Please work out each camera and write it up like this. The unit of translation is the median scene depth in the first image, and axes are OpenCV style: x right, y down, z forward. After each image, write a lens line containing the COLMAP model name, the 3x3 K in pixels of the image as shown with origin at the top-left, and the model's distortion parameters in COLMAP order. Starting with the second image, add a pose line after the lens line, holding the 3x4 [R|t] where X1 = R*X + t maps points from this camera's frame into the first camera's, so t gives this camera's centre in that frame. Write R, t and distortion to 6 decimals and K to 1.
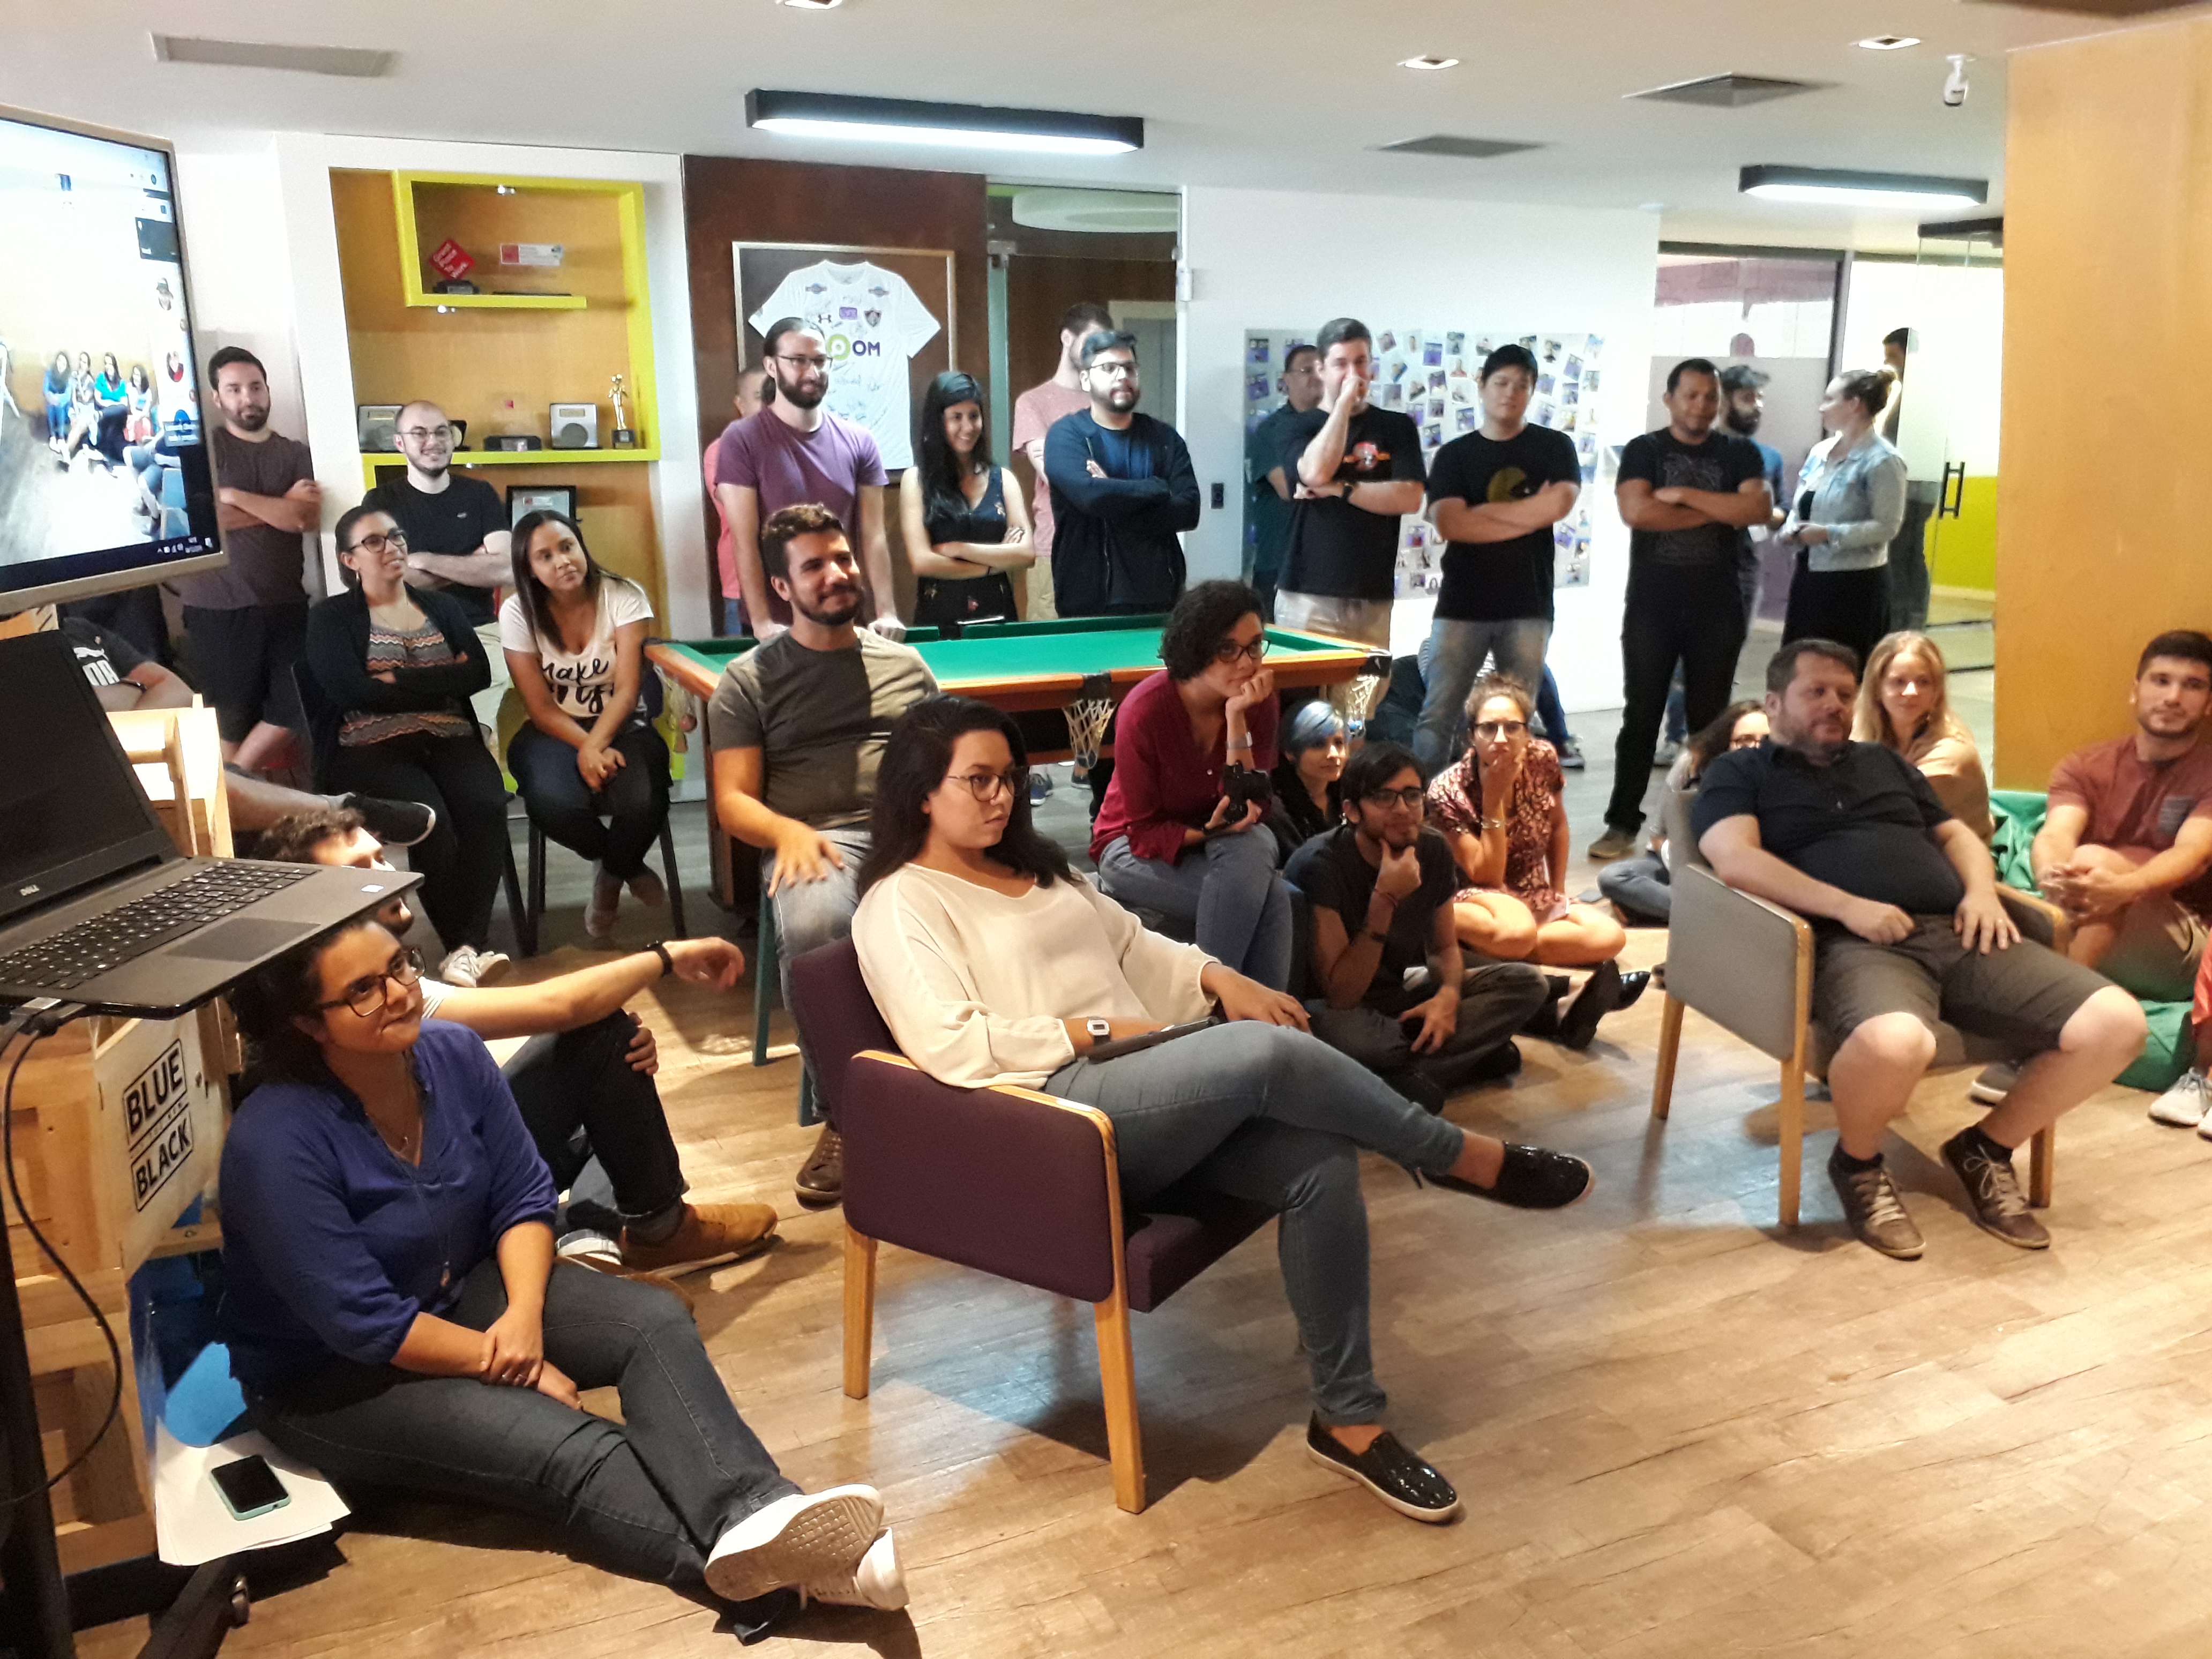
lens RADIAL K [[1729.8, 0, 1117.5], [0, 1729.8, 841.7], [0, 0, 1]] dist [0.000342, 0.008985]
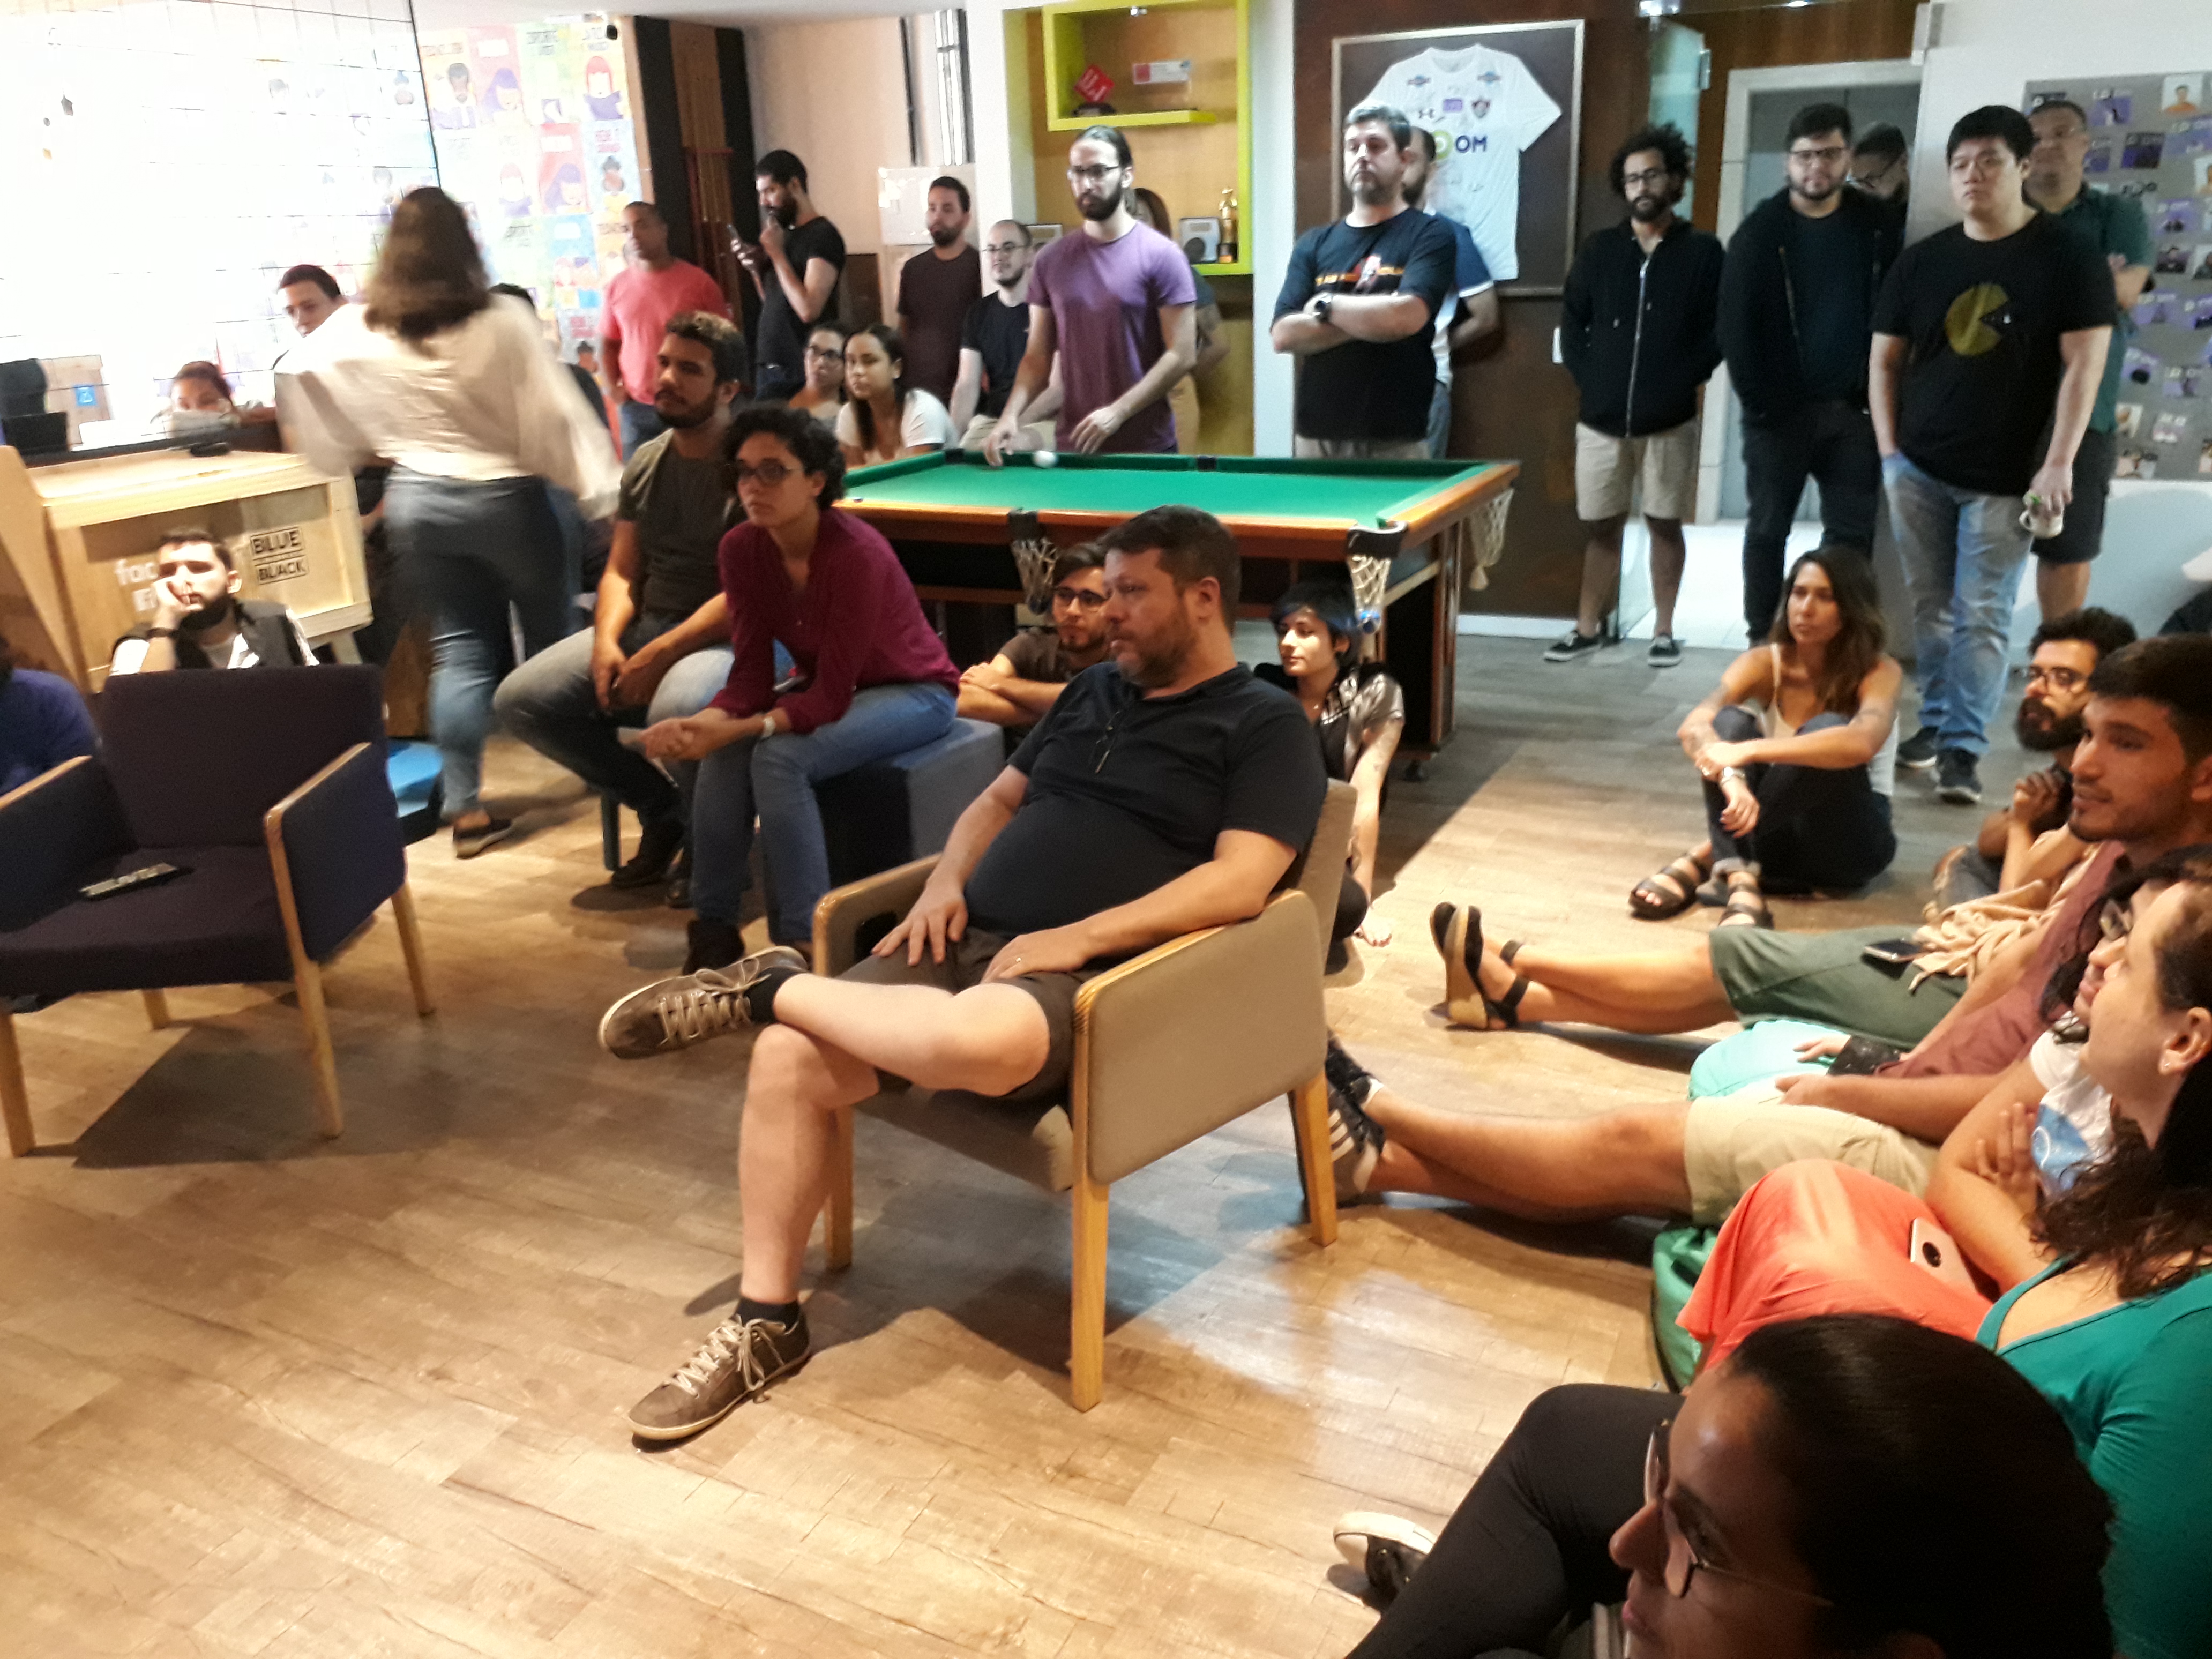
lens RADIAL K [[1729.8, 0, 1114.6], [0, 1729.8, 813.4], [0, 0, 1]] dist [0.000342, 0.008985]
pose [[0.639118, 0.229833, -0.733965, 0.499276], [-0.160326, 0.973154, 0.165124, -0.067311], [0.752212, 0.012140, 0.658809, 0.281134]]
